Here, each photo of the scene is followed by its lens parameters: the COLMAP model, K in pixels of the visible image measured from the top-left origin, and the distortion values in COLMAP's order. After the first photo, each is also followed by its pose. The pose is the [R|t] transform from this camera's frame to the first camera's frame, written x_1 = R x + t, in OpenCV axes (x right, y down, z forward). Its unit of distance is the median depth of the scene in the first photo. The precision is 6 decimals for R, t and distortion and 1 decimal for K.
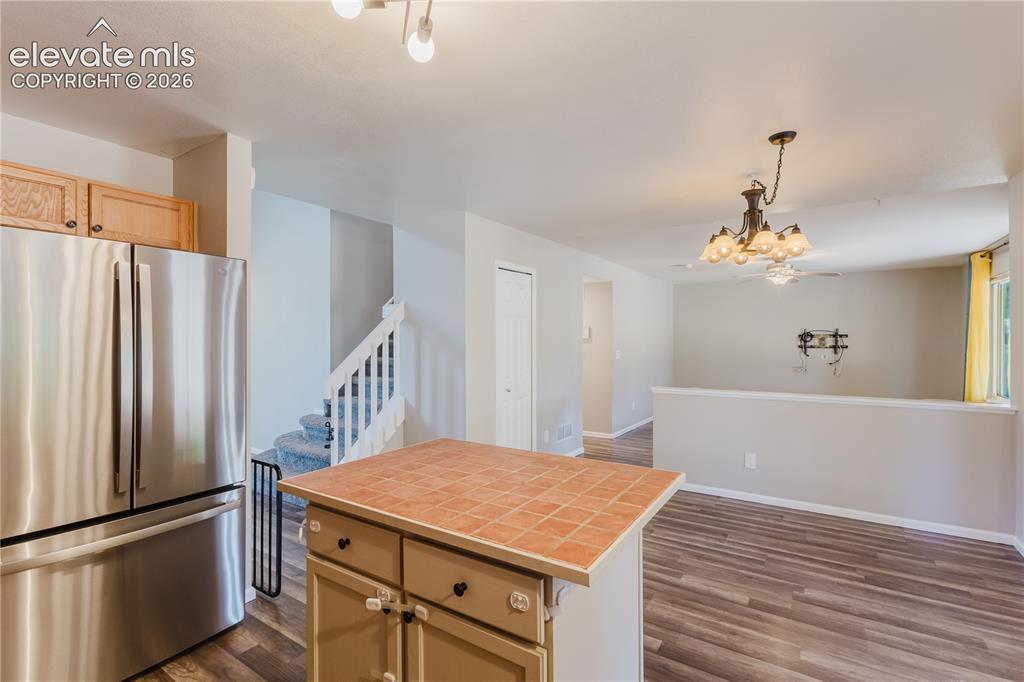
lens RADIAL K [[467.3, 0, 515.9], [0, 467.3, 340.4], [0, 0, 1]] dist [0.006873, -0.003341]
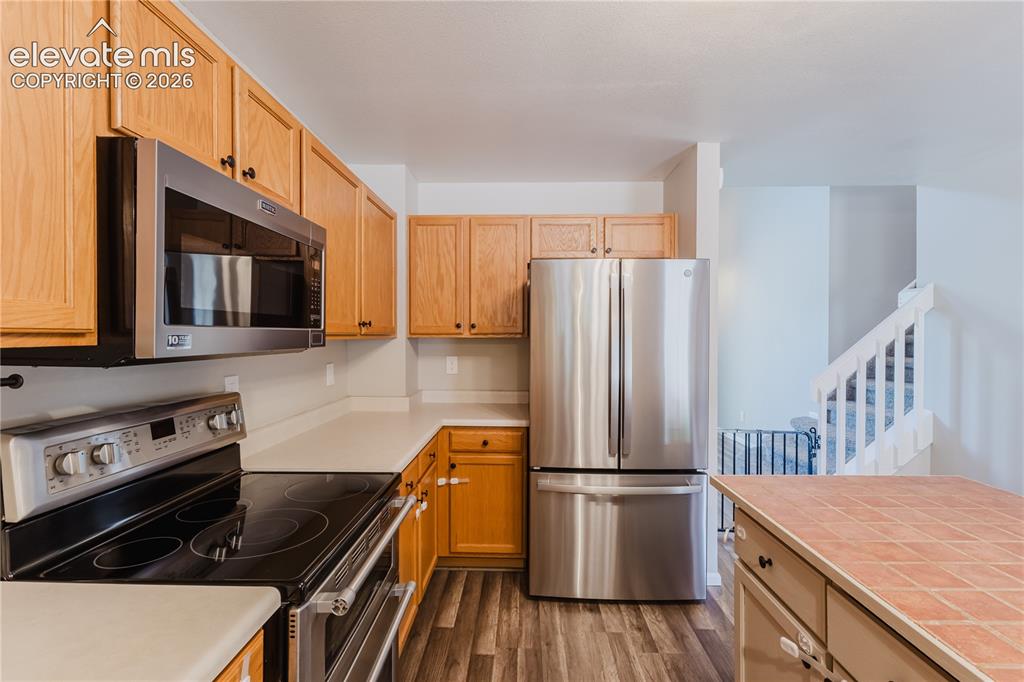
lens RADIAL K [[467.3, 0, 514.7], [0, 467.3, 338.7], [0, 0, 1]] dist [0.006873, -0.003341]
pose [[0.528007, 0.006681, -0.849214, 0.076014], [-0.001791, 0.999976, 0.006754, 0.001252], [0.849238, -0.002046, 0.528006, 0.068645]]
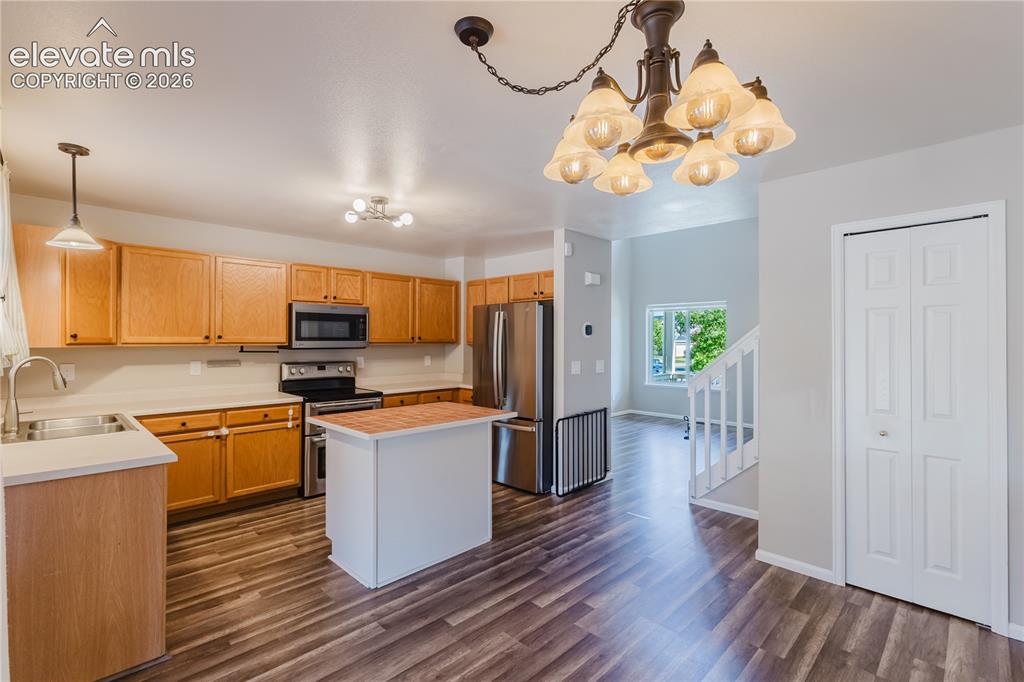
lens RADIAL K [[467.3, 0, 509.3], [0, 467.3, 341.4], [0, 0, 1]] dist [0.006873, -0.003341]
pose [[-0.203710, 0.005321, -0.979017, 1.144731], [-0.005730, 0.999962, 0.006627, -0.021141], [0.979015, 0.006960, -0.203672, 1.144555]]
